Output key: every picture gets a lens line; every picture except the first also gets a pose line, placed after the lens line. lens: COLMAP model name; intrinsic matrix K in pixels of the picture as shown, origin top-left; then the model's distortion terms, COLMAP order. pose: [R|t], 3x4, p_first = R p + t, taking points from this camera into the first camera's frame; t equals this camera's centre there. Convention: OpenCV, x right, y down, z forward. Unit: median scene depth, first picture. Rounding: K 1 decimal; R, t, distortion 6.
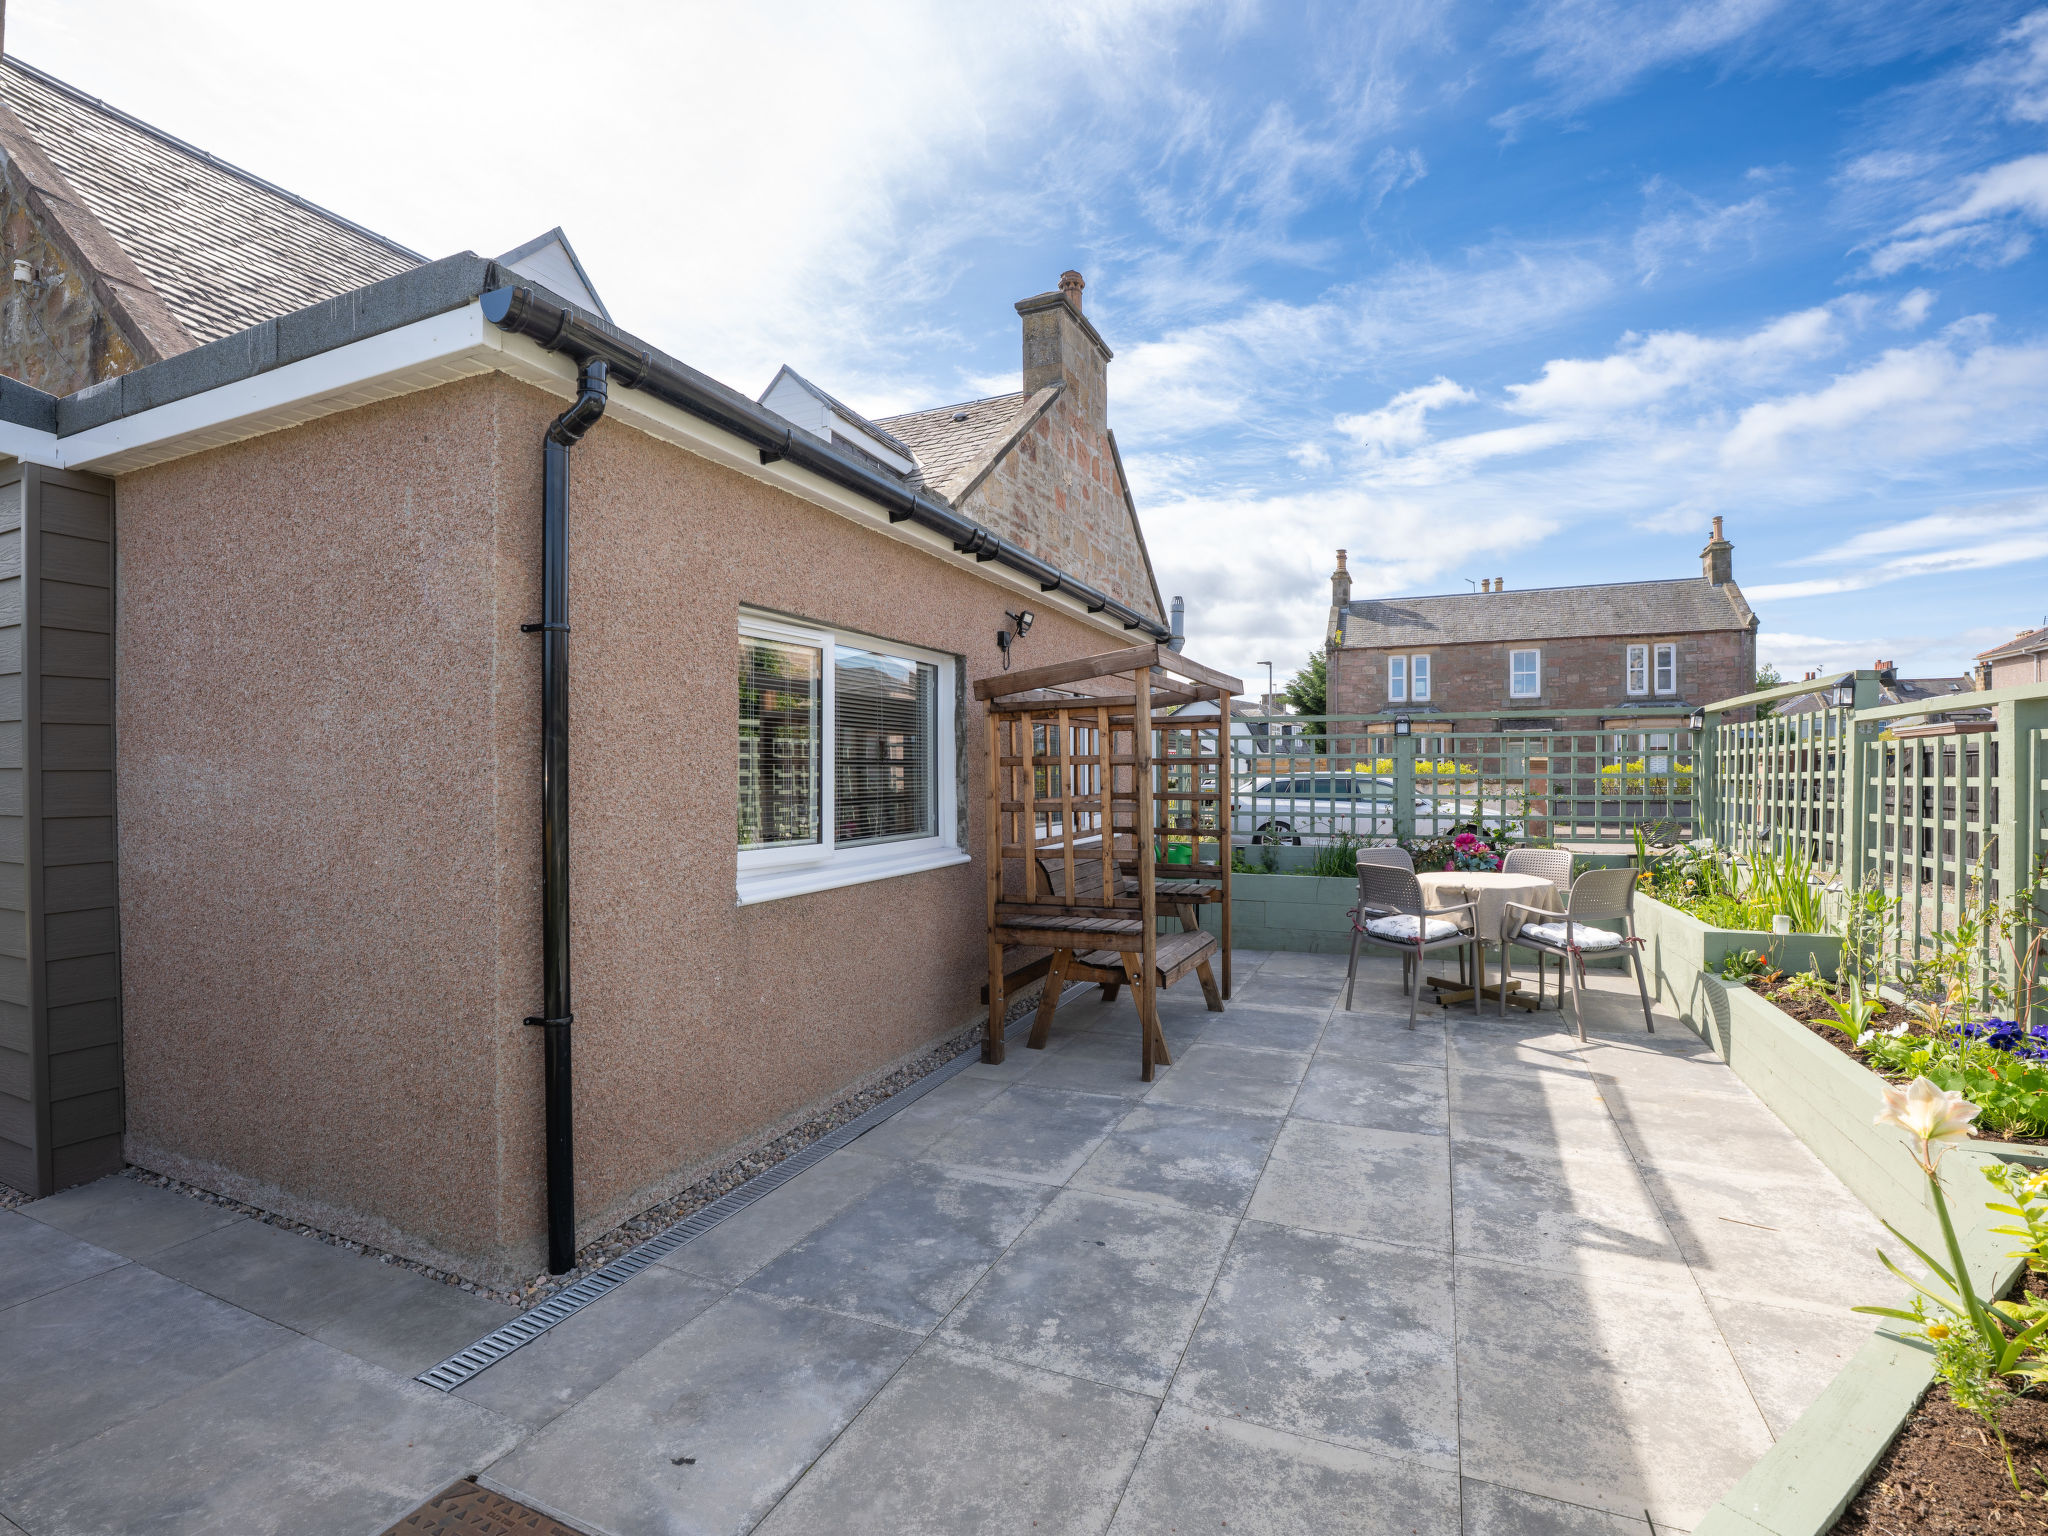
lens RADIAL K [[922.4, 0, 1026.0], [0, 922.4, 775.0], [0, 0, 1]] dist [-0.026252, 0.002474]
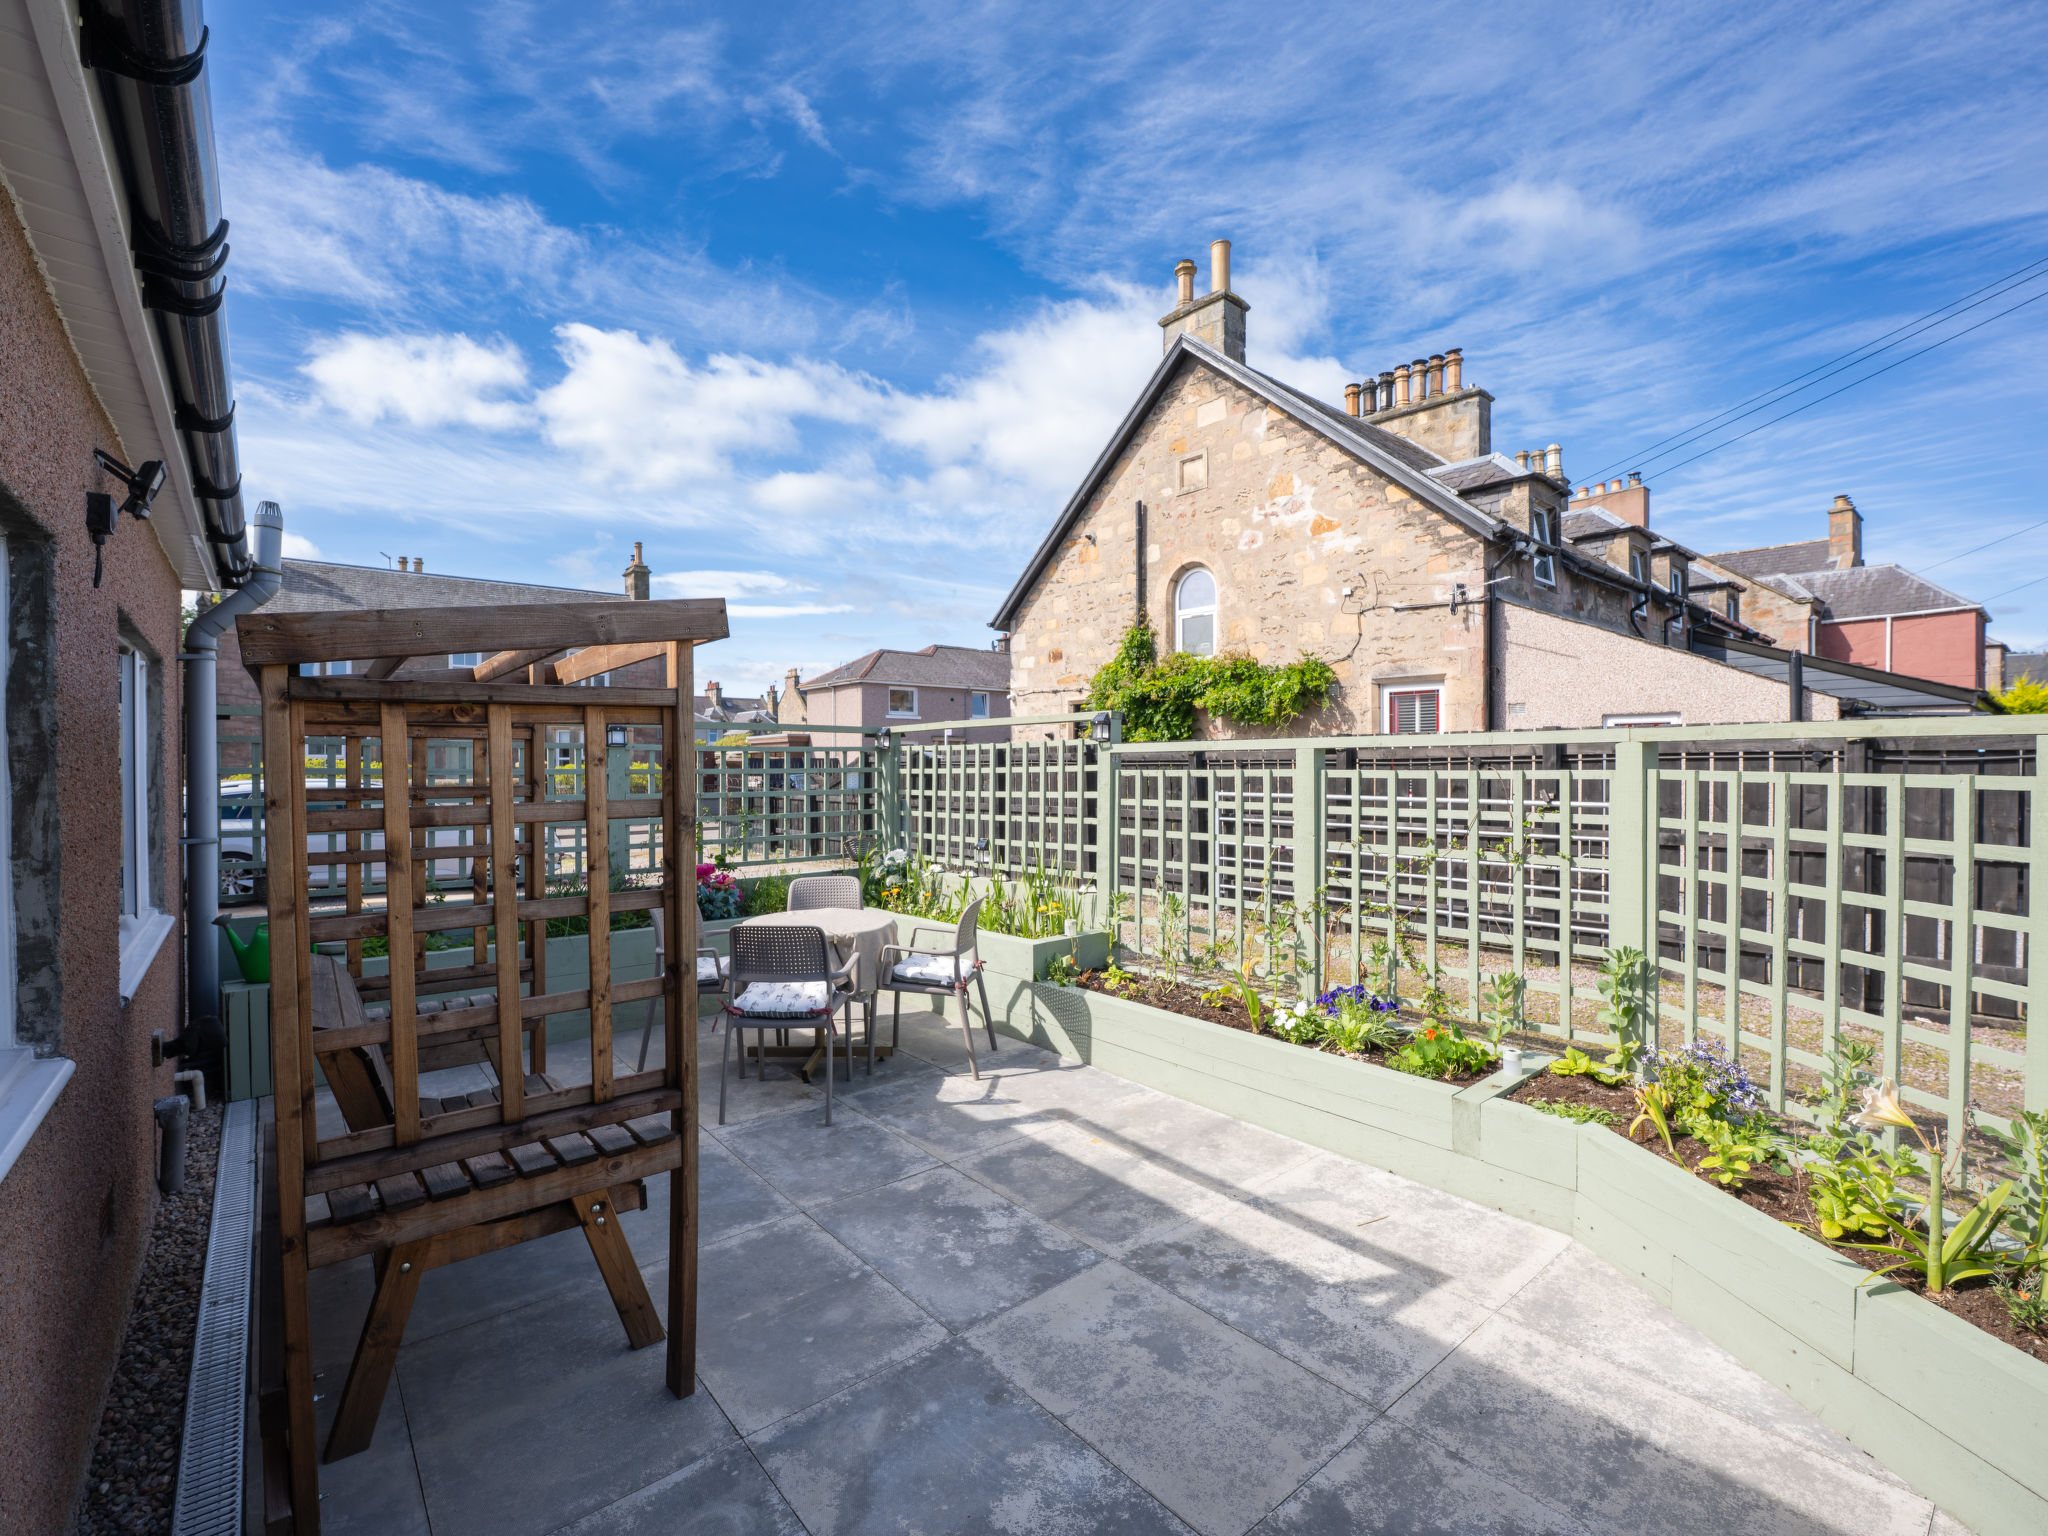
lens RADIAL K [[922.4, 0, 1026.0], [0, 922.4, 775.0], [0, 0, 1]] dist [-0.026252, 0.002474]
pose [[0.446788, -0.006018, 0.894620, -0.250994], [0.001855, 0.999981, 0.005800, -0.037862], [-0.894638, -0.000932, 0.446790, 0.556174]]
